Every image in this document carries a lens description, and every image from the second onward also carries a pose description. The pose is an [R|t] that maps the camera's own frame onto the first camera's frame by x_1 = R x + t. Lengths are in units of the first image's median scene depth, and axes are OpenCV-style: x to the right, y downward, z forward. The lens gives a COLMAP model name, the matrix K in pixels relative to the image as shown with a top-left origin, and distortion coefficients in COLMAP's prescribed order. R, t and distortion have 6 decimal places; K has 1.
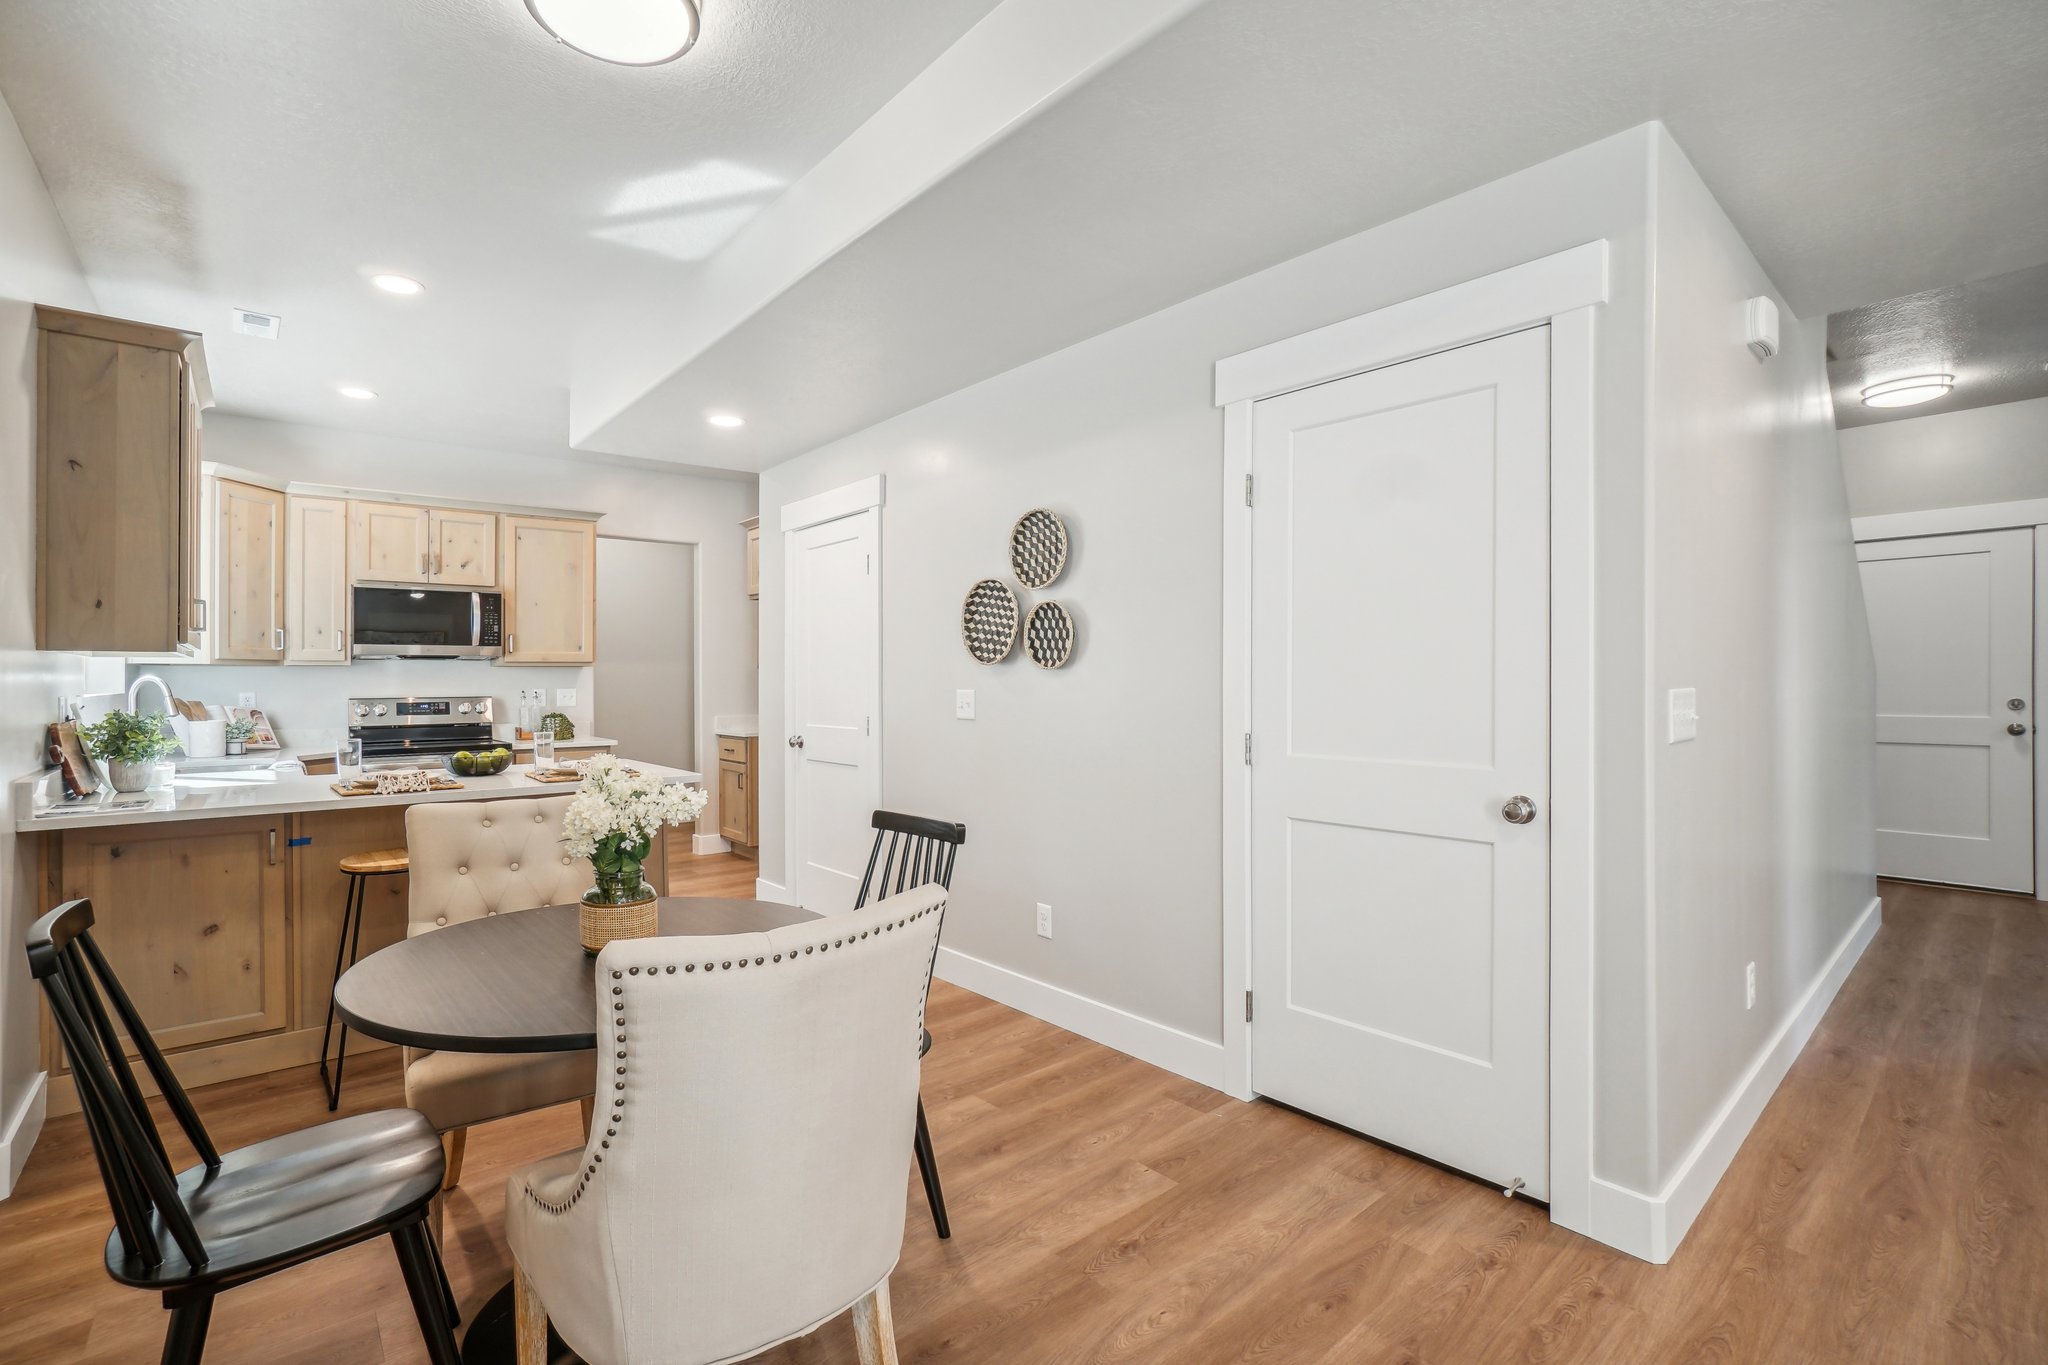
lens RADIAL K [[927.9, 0, 1037.0], [0, 927.9, 663.6], [0, 0, 1]] dist [-0.037922, 0.011468]
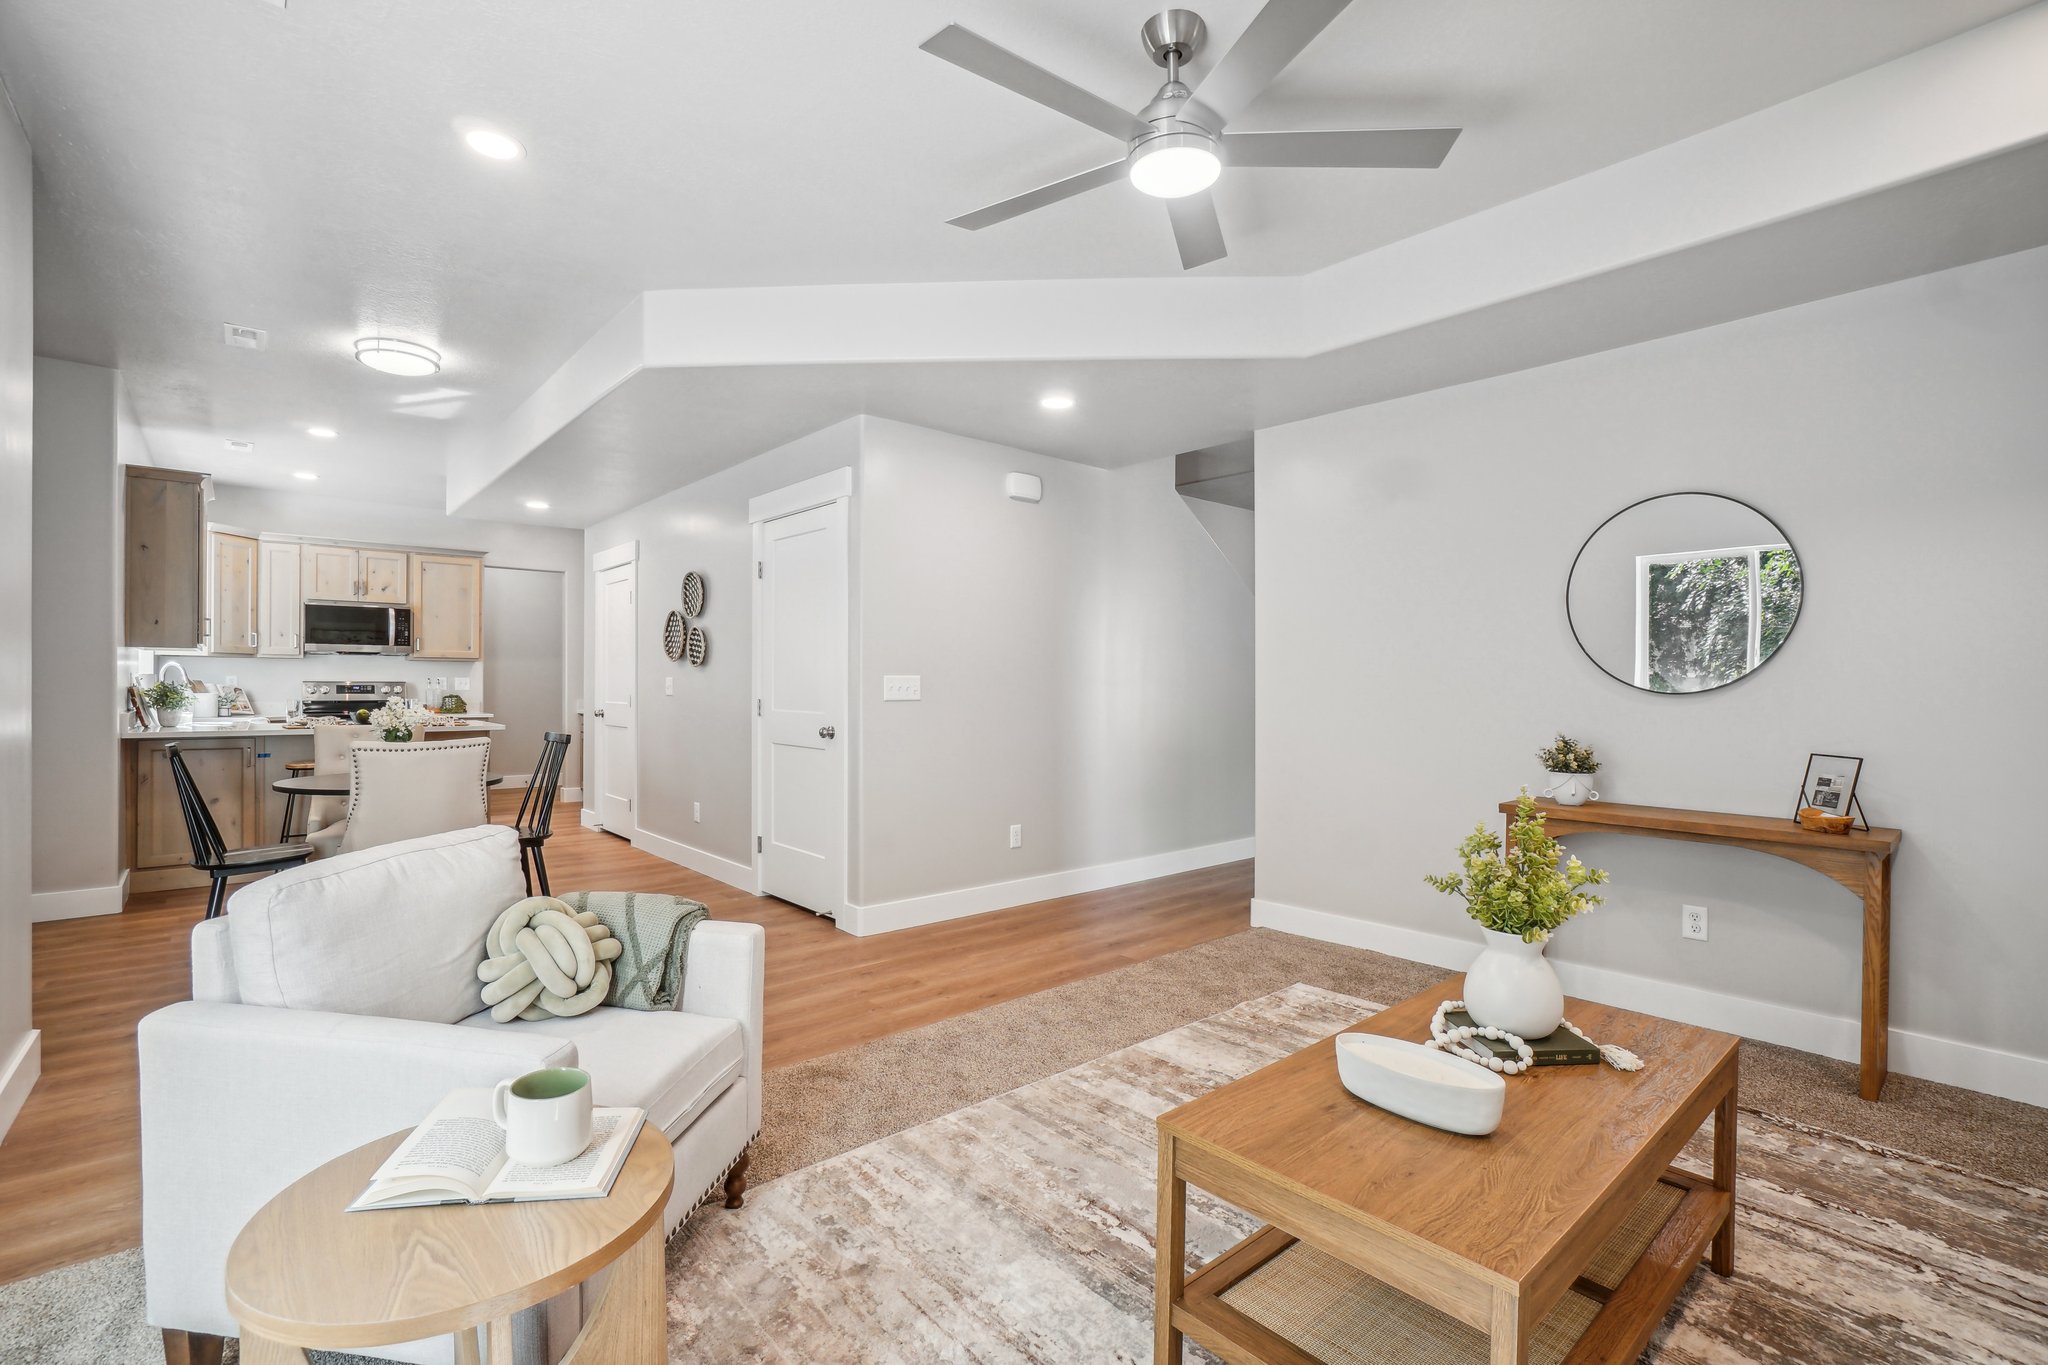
lens RADIAL K [[927.9, 0, 1012.0], [0, 927.9, 680.6], [0, 0, 1]] dist [-0.037922, 0.011468]
pose [[0.999899, 0.014080, -0.001657, 0.385731], [-0.014056, 0.999807, 0.013754, 0.002043], [0.001851, -0.013729, 0.999904, -0.456534]]
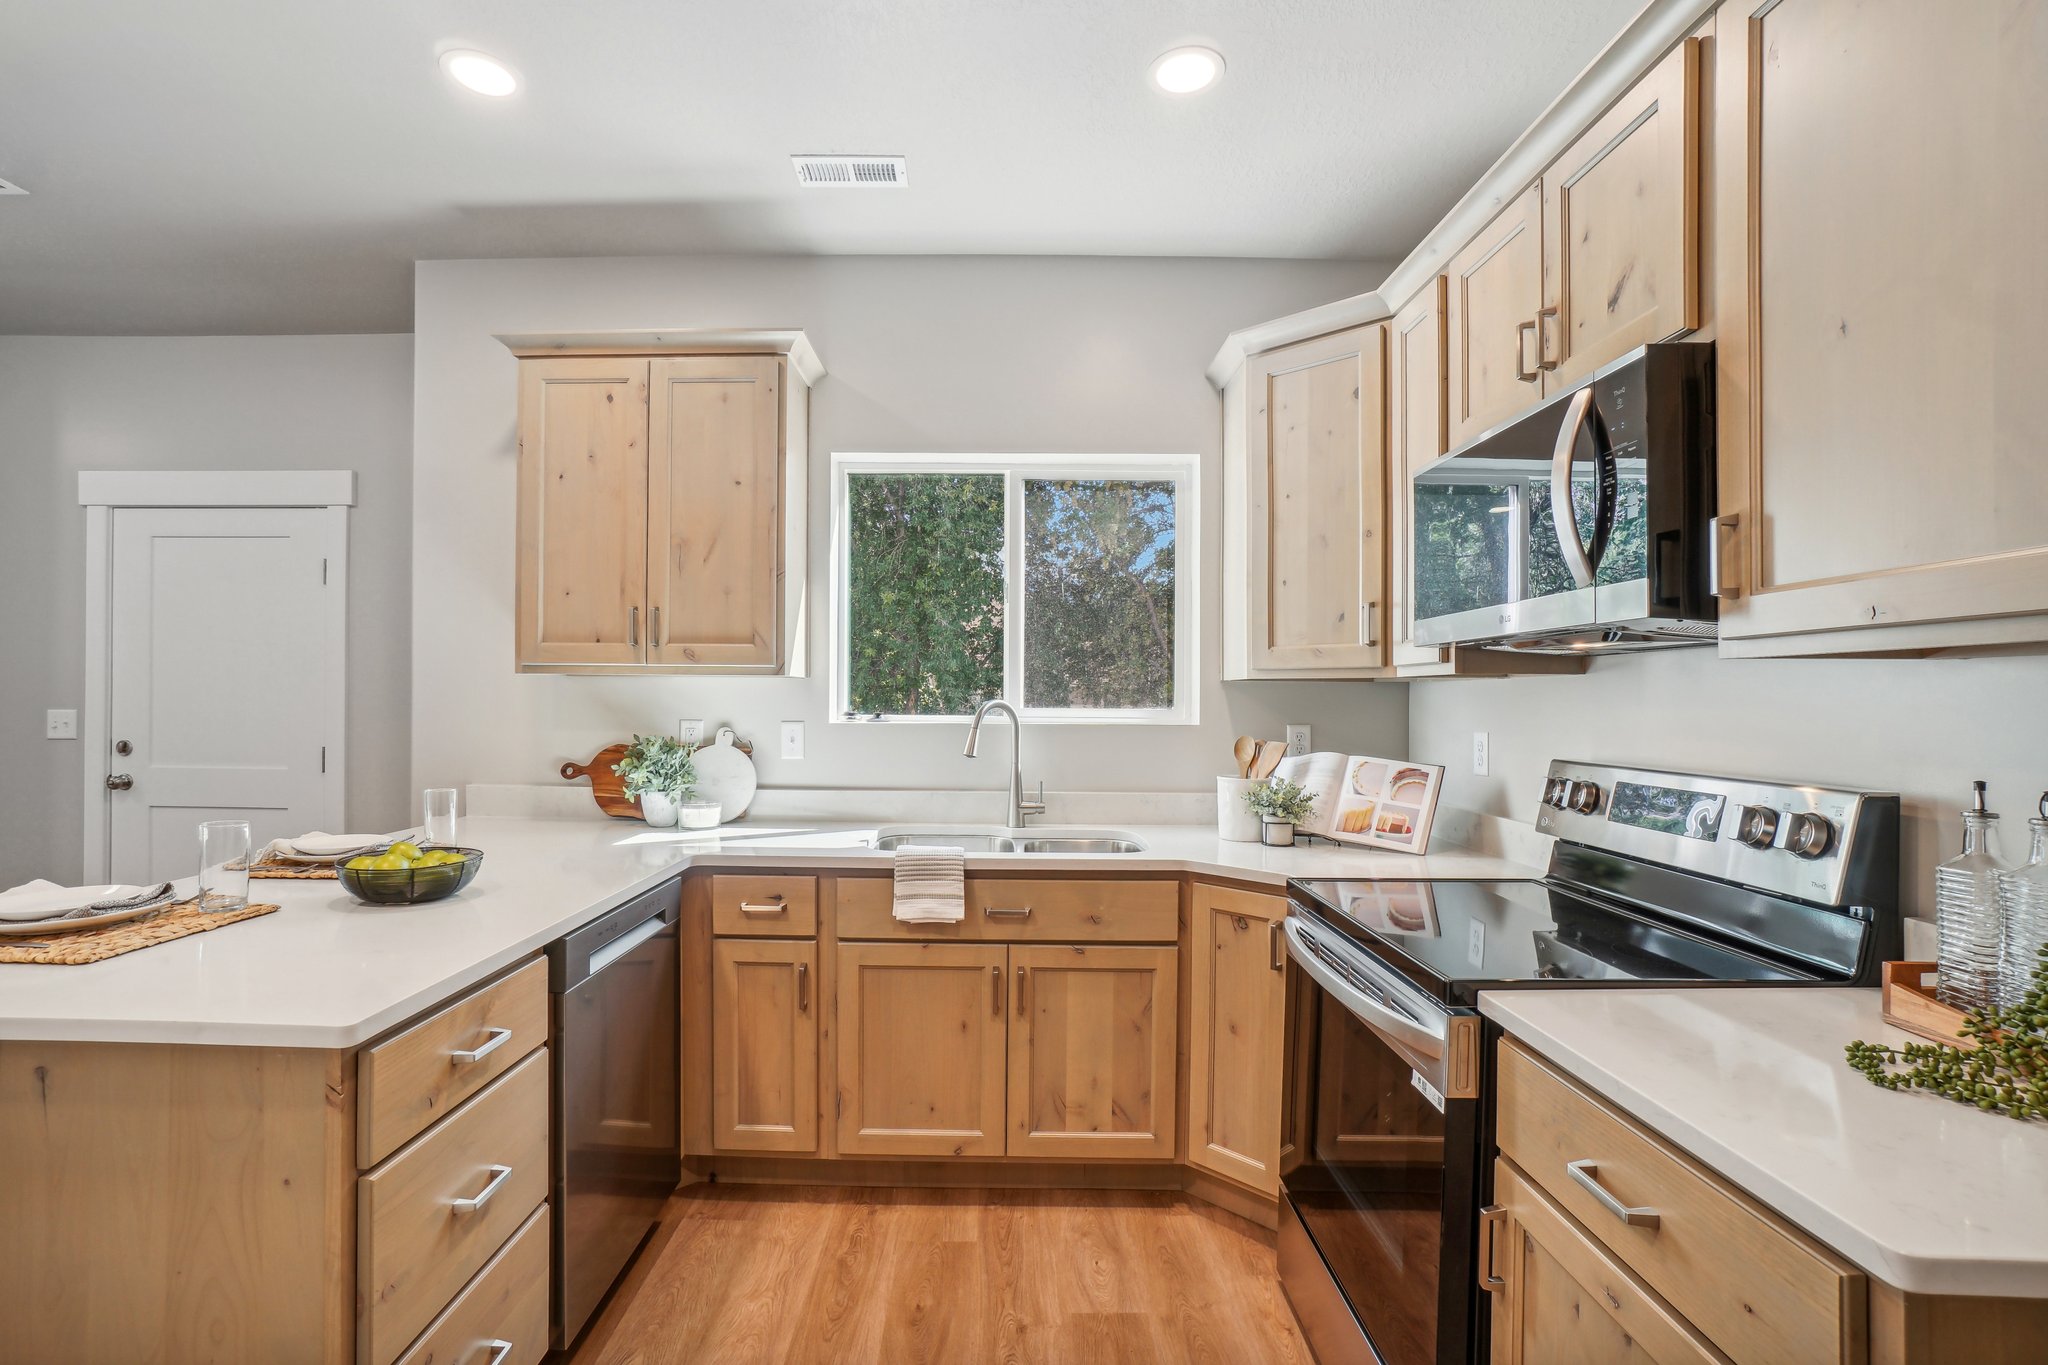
lens RADIAL K [[927.9, 0, 1018.9], [0, 927.9, 691.8], [0, 0, 1]] dist [-0.037922, 0.011468]
pose [[-0.666681, -0.004053, -0.745332, -0.331655], [0.007604, 0.999896, -0.012240, 0.013381], [0.745304, -0.013828, -0.666581, 1.137823]]
